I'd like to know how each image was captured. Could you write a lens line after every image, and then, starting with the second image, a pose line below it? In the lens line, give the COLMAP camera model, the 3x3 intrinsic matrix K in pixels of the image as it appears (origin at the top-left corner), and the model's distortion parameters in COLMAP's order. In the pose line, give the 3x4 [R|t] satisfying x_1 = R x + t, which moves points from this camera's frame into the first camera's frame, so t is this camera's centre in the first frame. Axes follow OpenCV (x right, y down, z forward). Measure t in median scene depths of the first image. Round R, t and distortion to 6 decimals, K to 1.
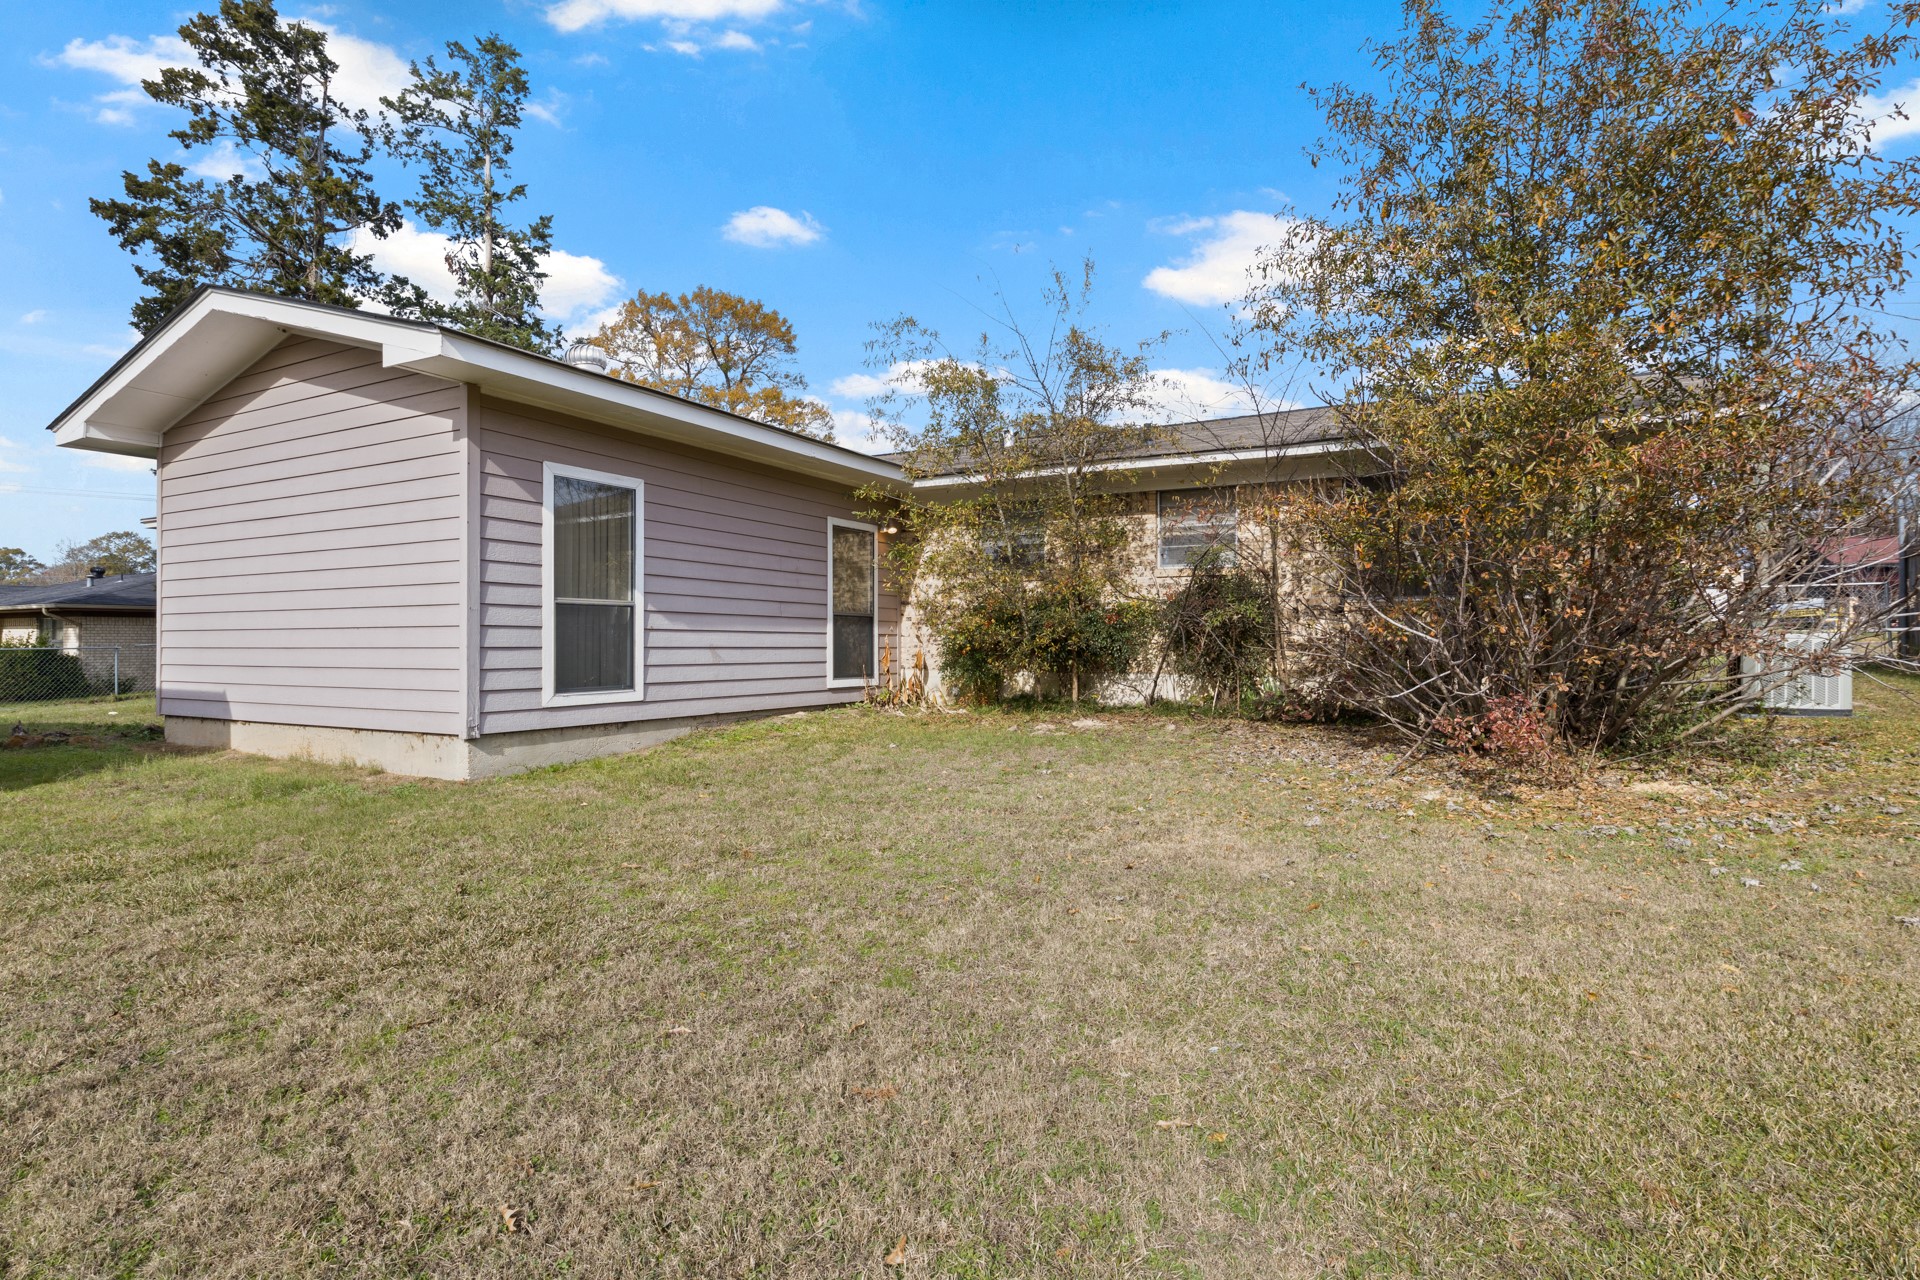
lens RADIAL K [[959.4, 0, 960.0], [0, 959.4, 640.0], [0, 0, 1]] dist [-0.000767, -0.003157]
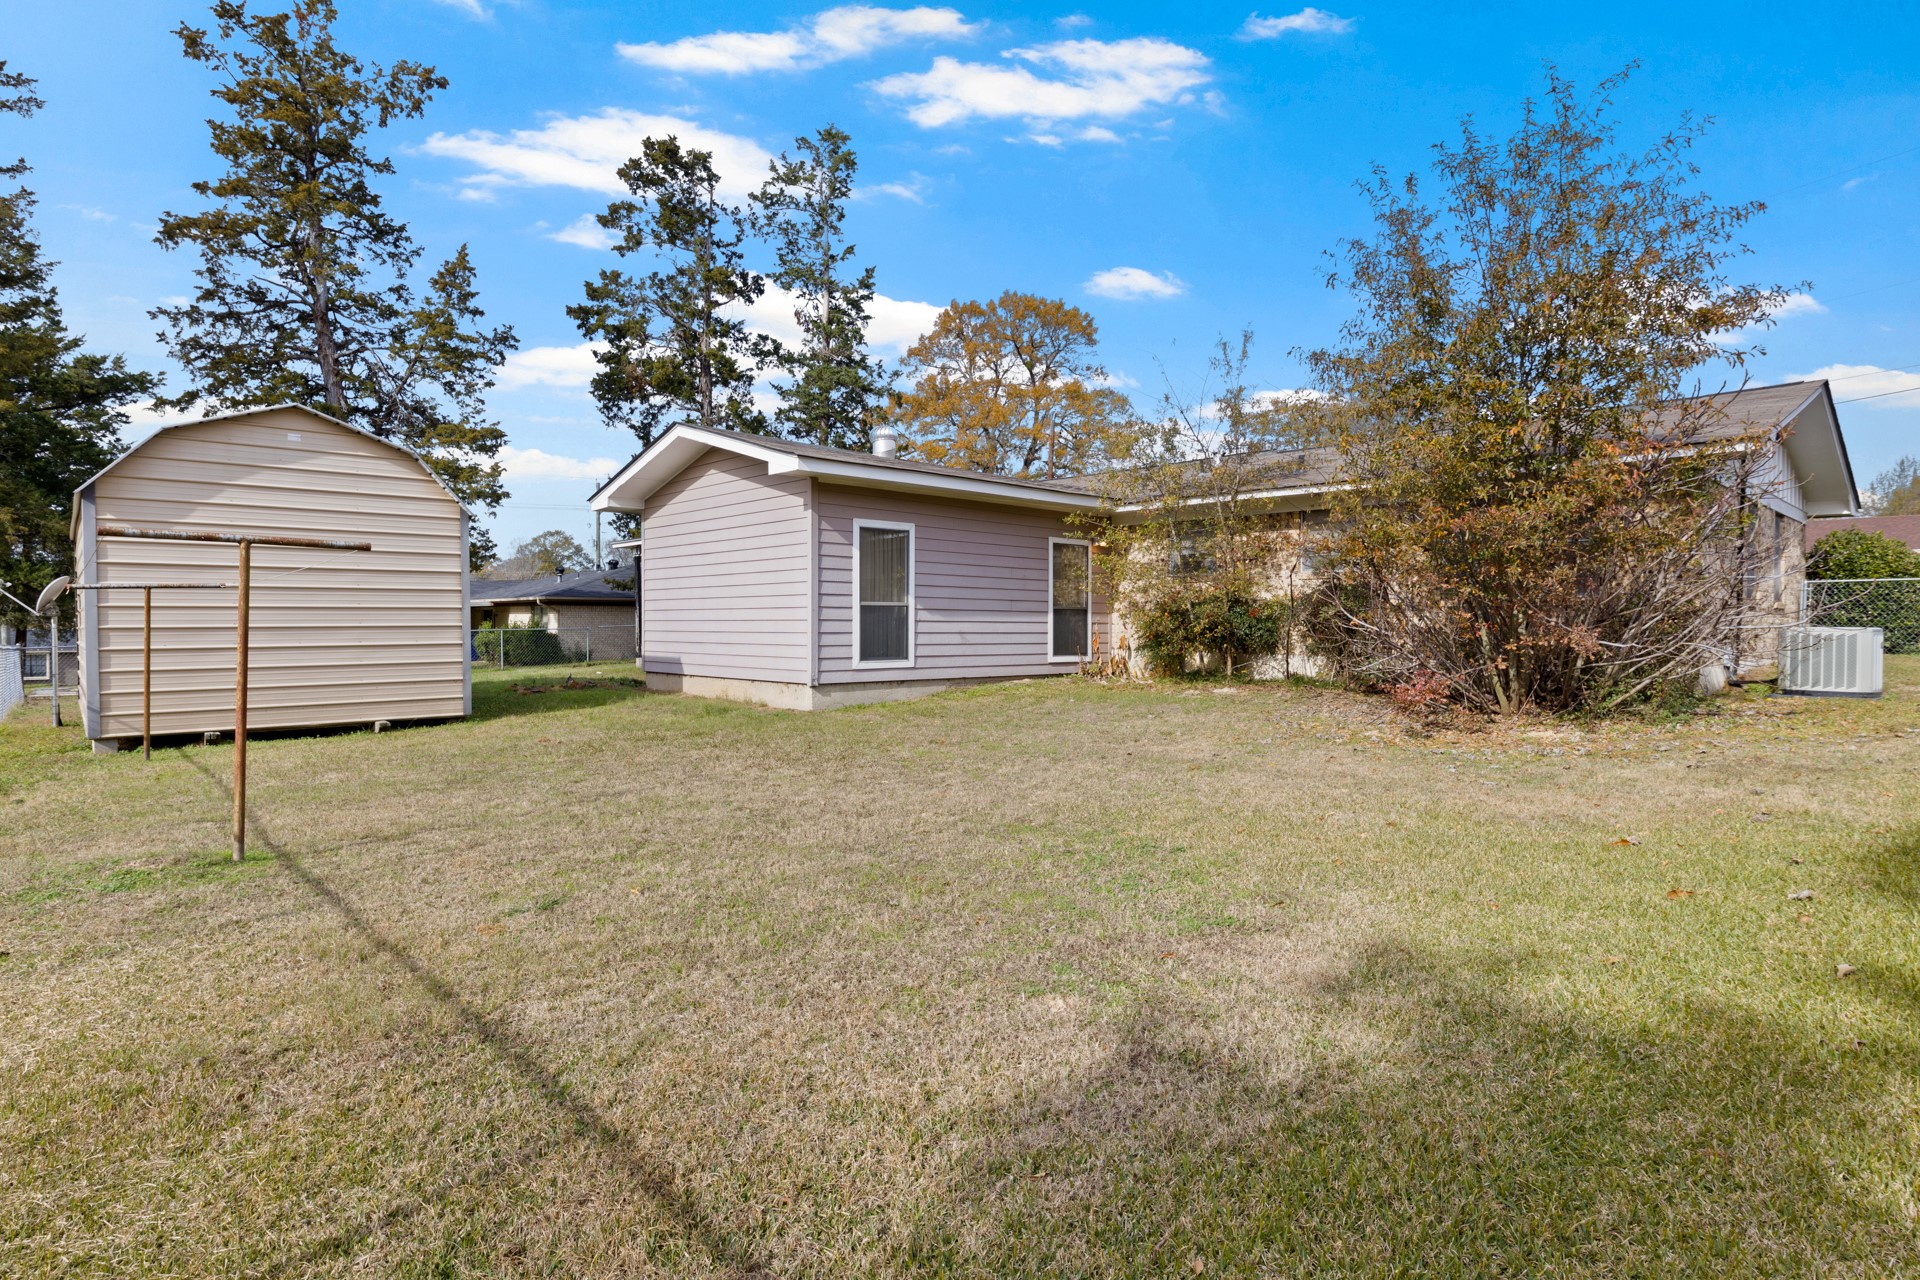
lens RADIAL K [[1012.9, 0, 960.0], [0, 1012.9, 640.0], [0, 0, 1]] dist [-0.003244, -0.000039]
pose [[0.946524, 0.008779, -0.322513, 0.098731], [-0.002495, 0.999799, 0.019895, -0.004839], [0.322623, -0.018026, 0.946356, -0.192797]]
